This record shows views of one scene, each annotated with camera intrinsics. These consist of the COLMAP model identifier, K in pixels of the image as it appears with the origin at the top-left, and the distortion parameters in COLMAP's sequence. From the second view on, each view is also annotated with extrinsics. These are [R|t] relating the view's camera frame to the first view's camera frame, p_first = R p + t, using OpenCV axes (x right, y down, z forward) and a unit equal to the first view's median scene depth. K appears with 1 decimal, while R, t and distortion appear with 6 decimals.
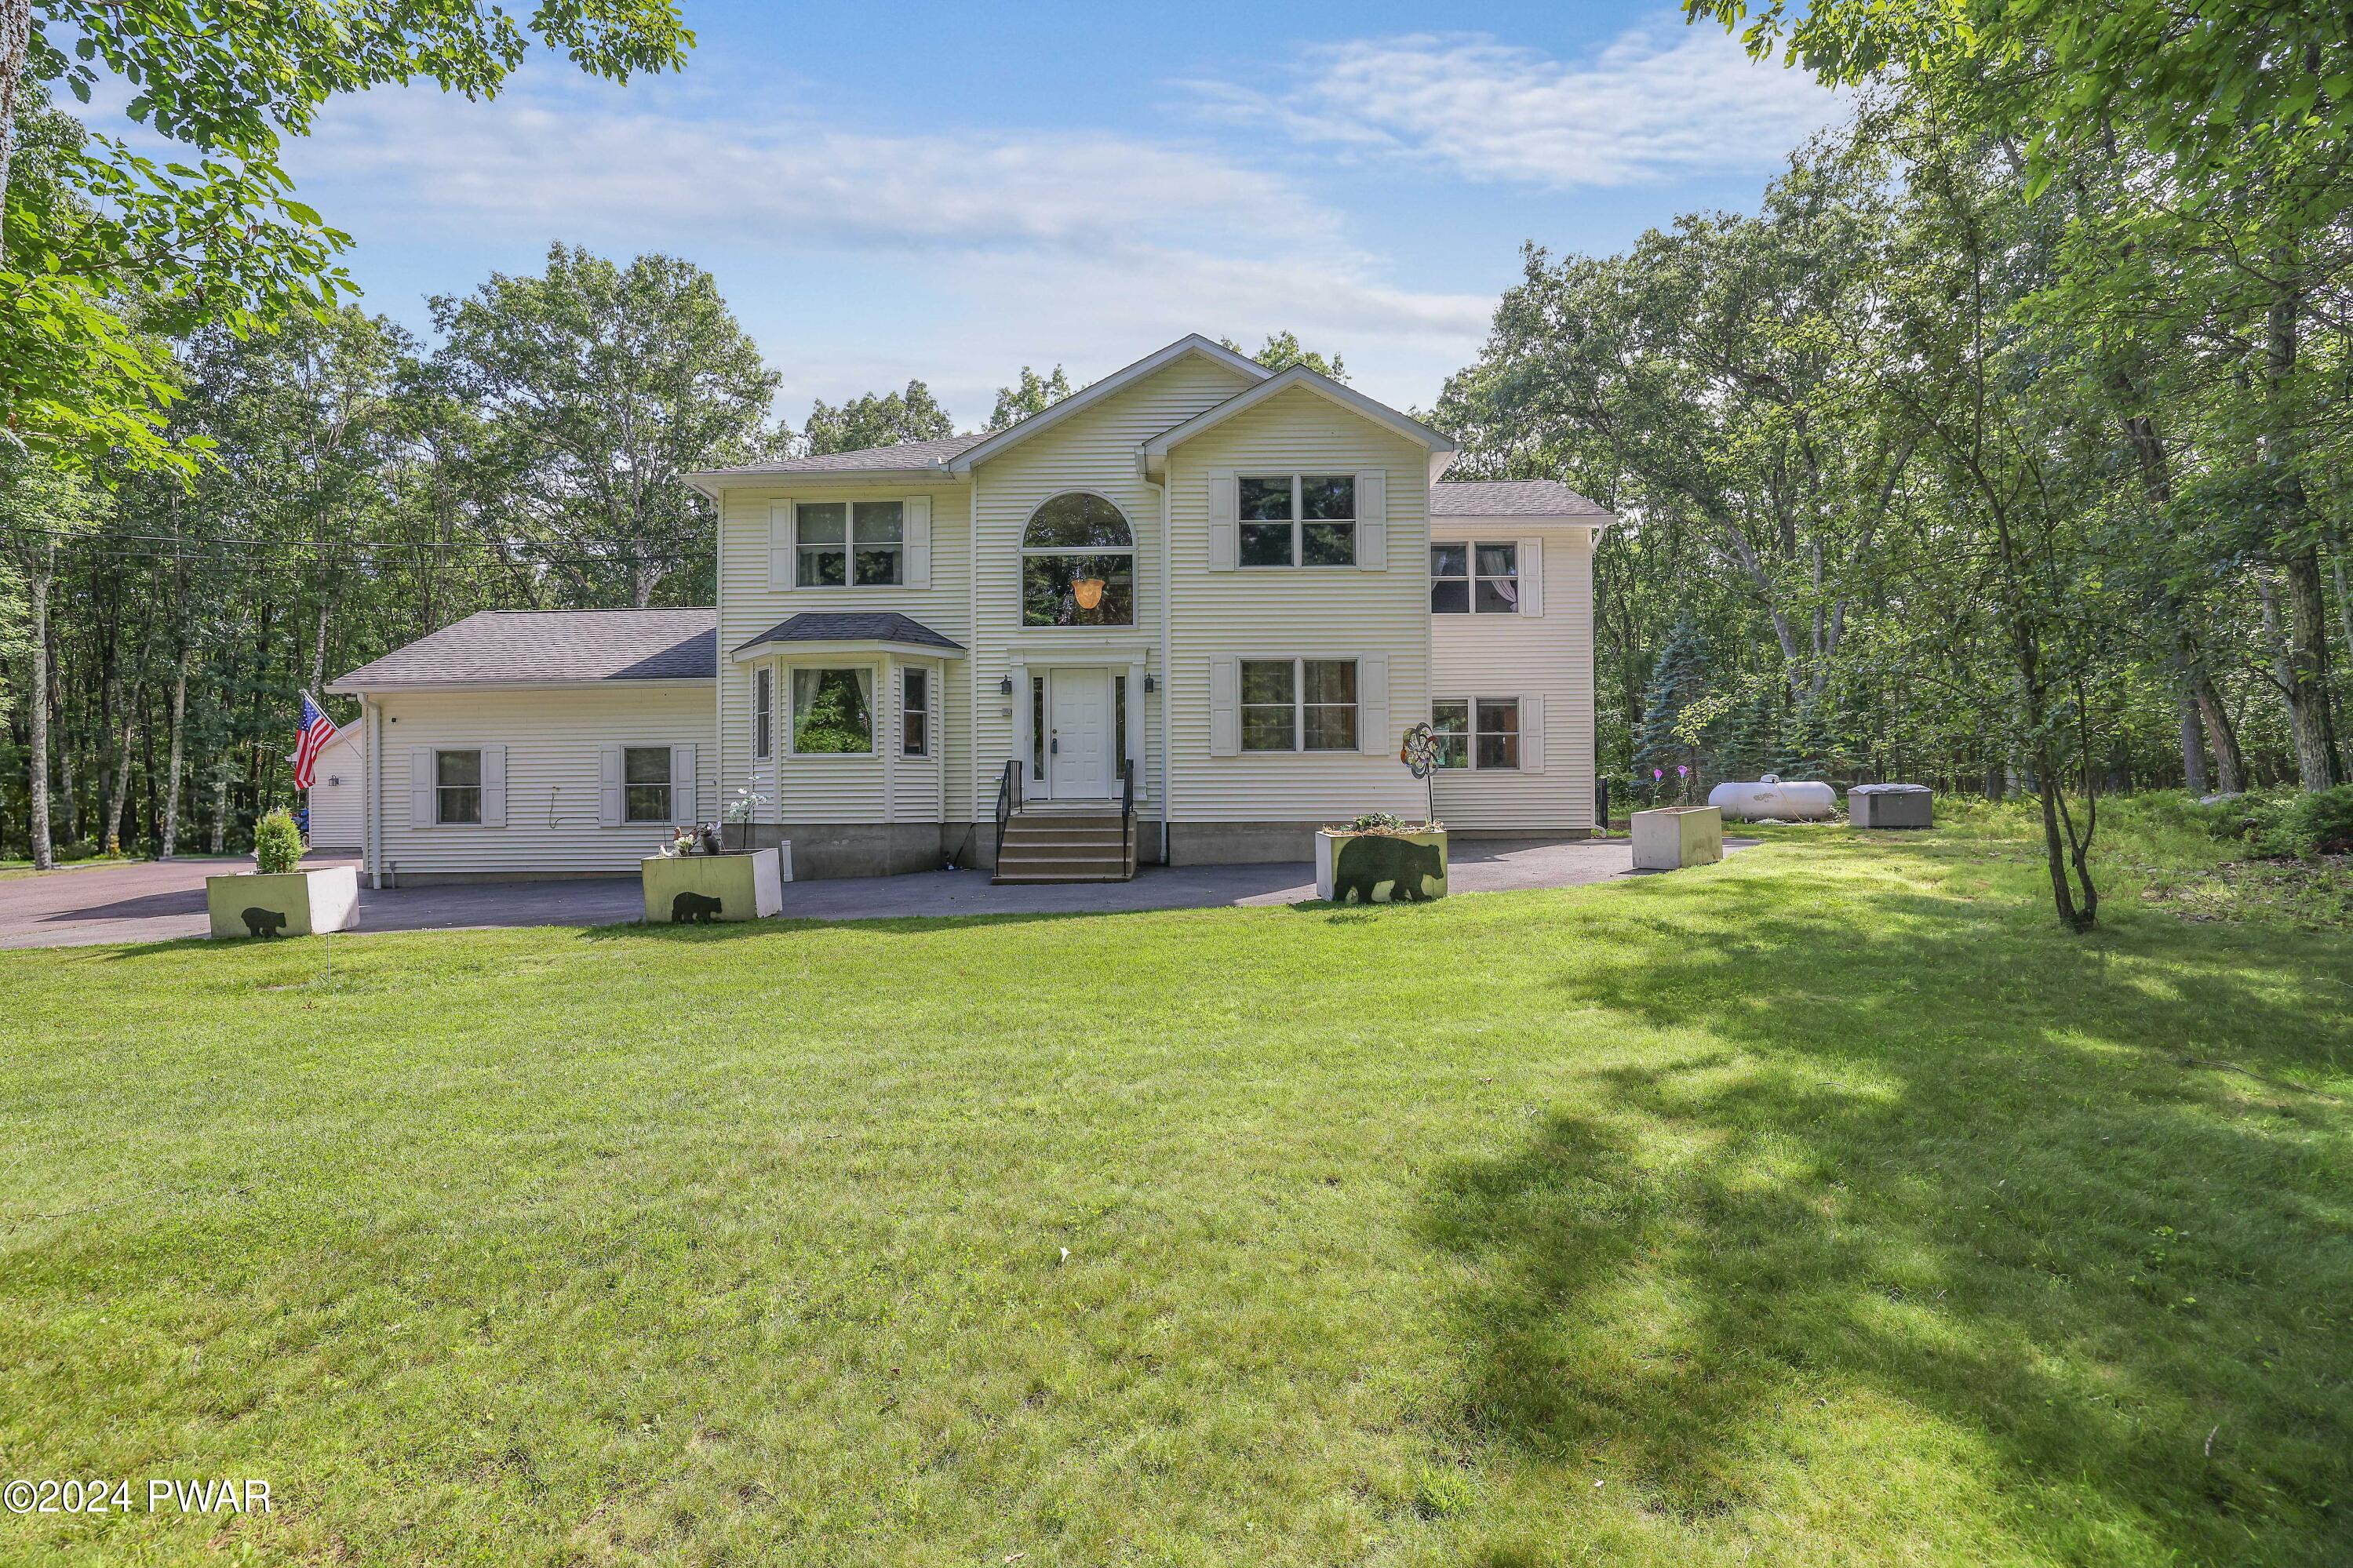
lens RADIAL K [[1027.9, 0, 1176.0], [0, 1027.9, 787.7], [0, 0, 1]] dist [-0.049740, 0.024260]
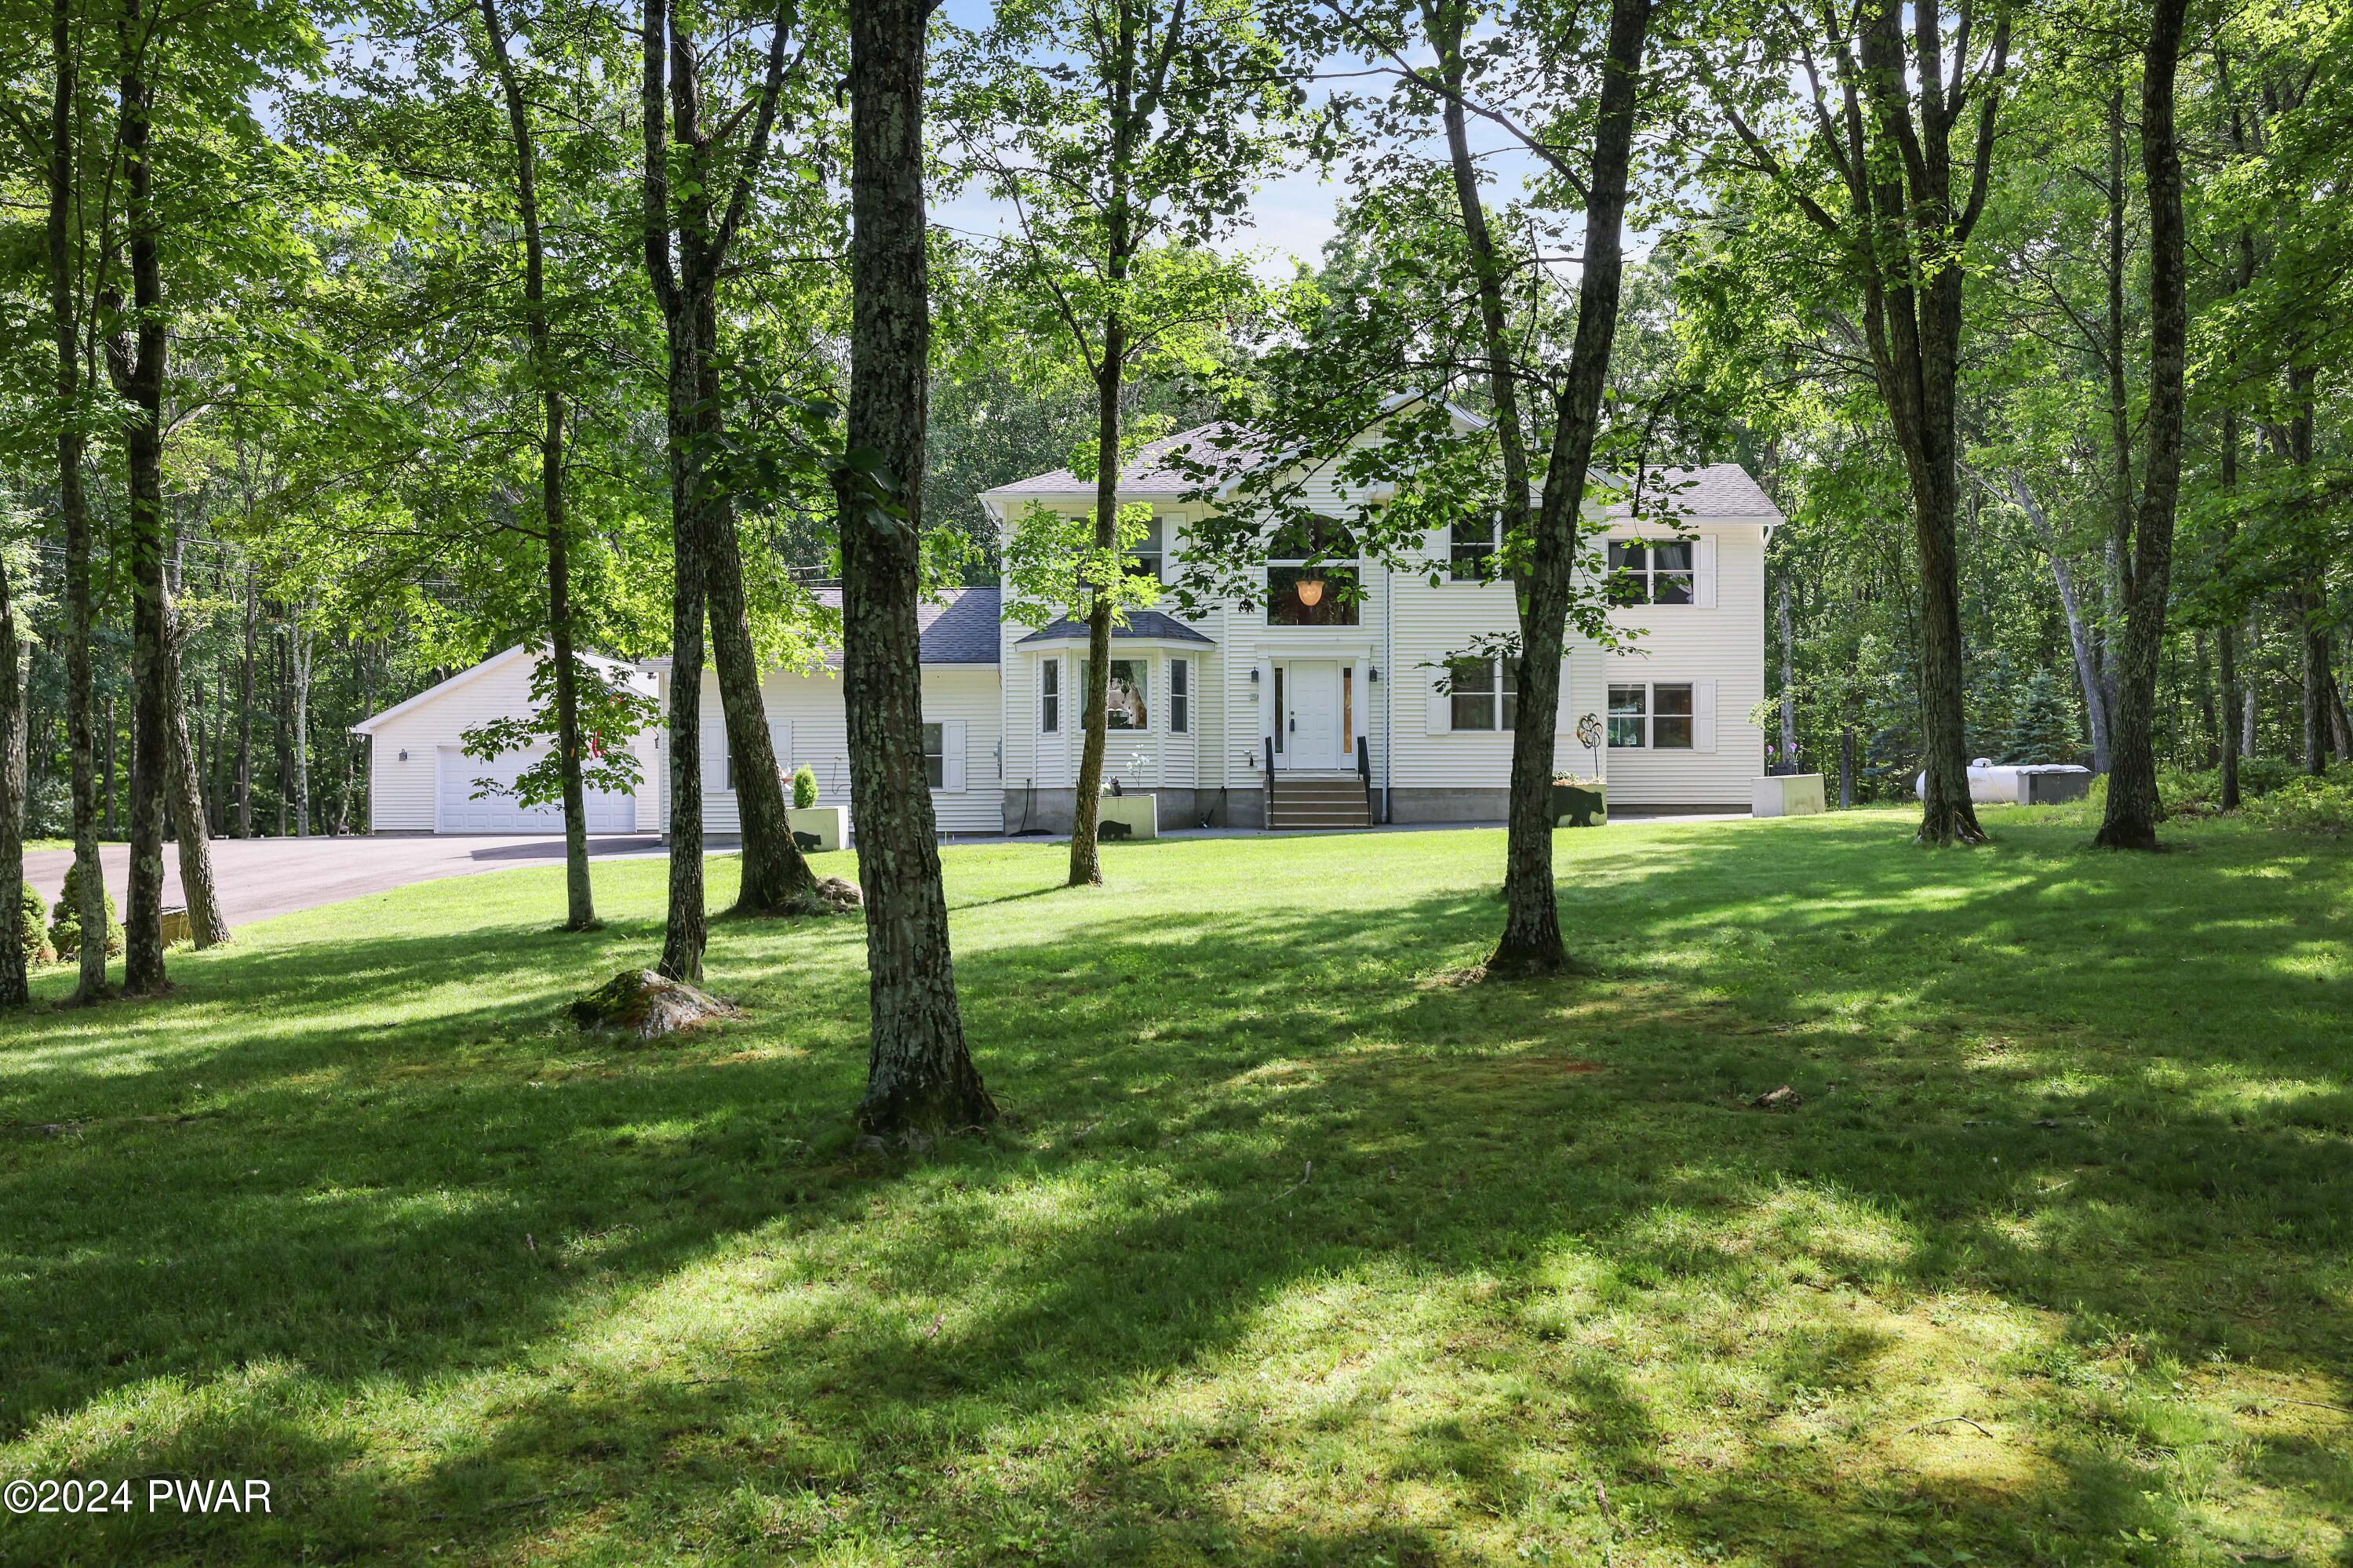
lens RADIAL K [[1764.3, 0, 1176.5], [0, 1764.3, 784.0], [0, 0, 1]] dist [-0.003588, -0.000778]
pose [[0.999755, 0.007168, -0.020944, -0.215682], [-0.007251, 0.999966, -0.003925, 0.038660], [0.020915, 0.004076, 0.999773, -1.098919]]
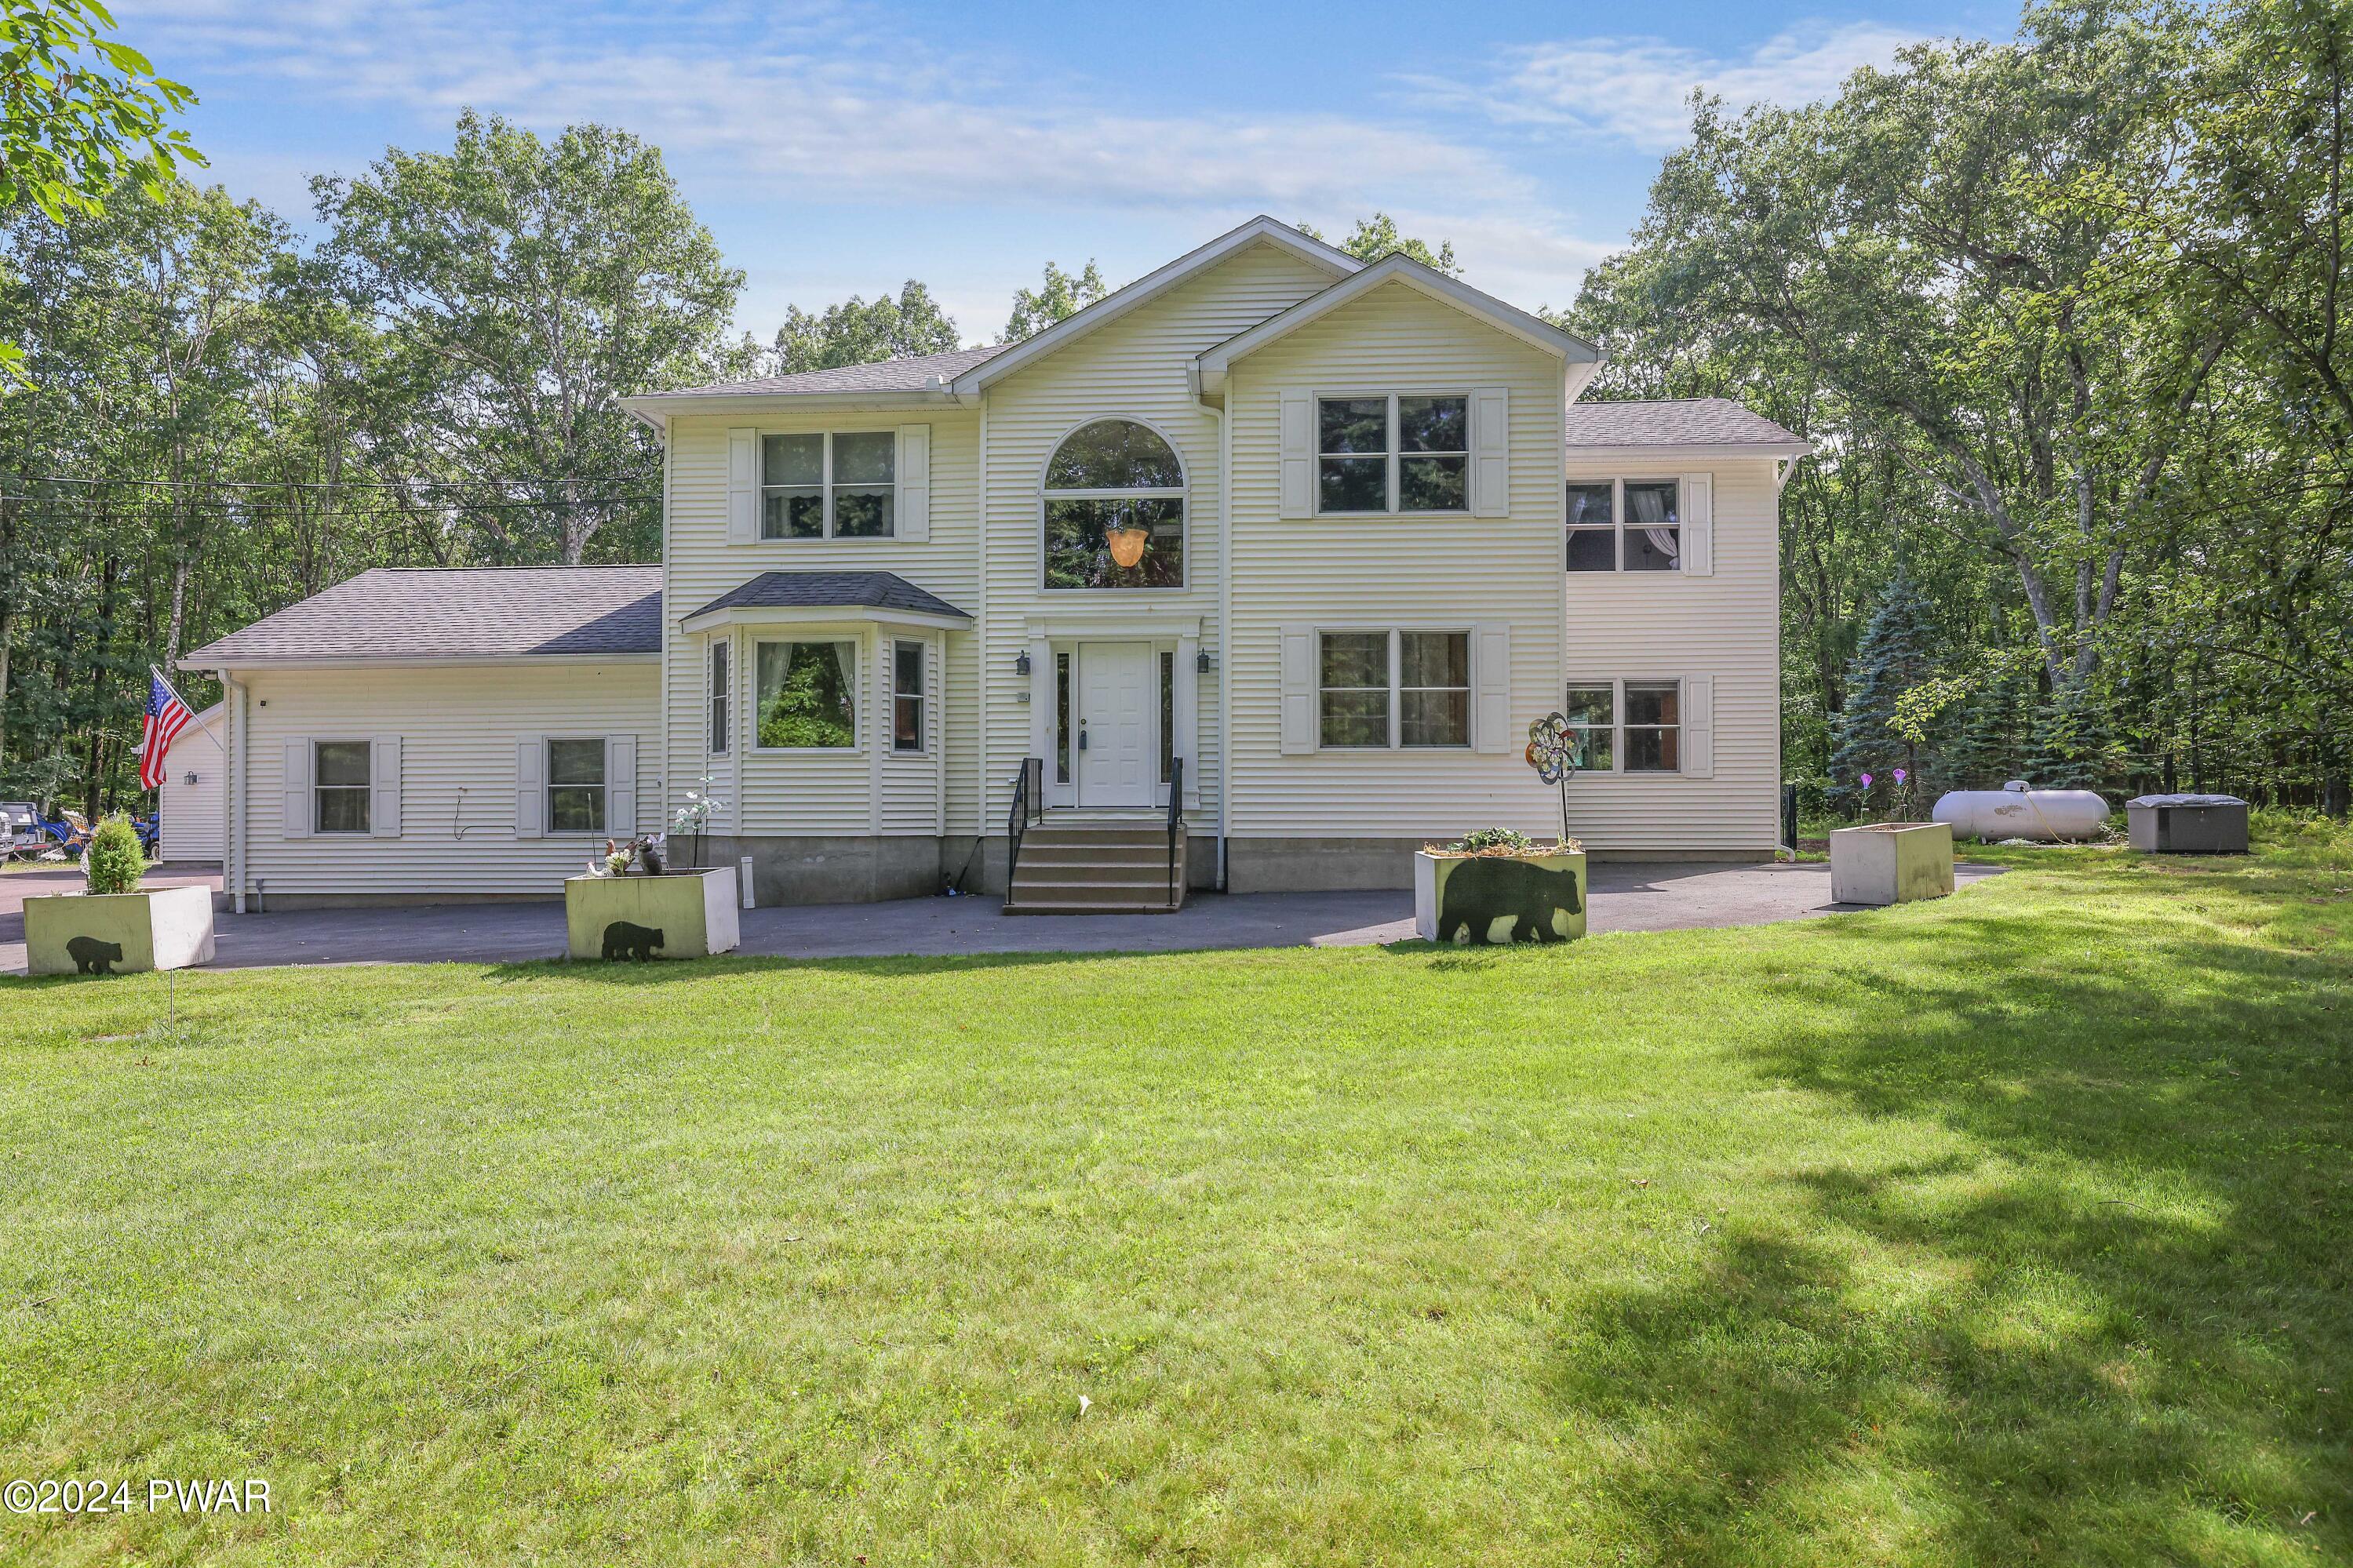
lens RADIAL K [[1295.5, 0, 1176.5], [0, 1295.5, 784.0], [0, 0, 1]] dist [-0.028025, 0.034712]
pose [[0.998879, 0.005846, -0.046969, 0.000531], [-0.006158, 0.999960, -0.006491, -0.000729], [0.046929, 0.006773, 0.998875, 0.006128]]
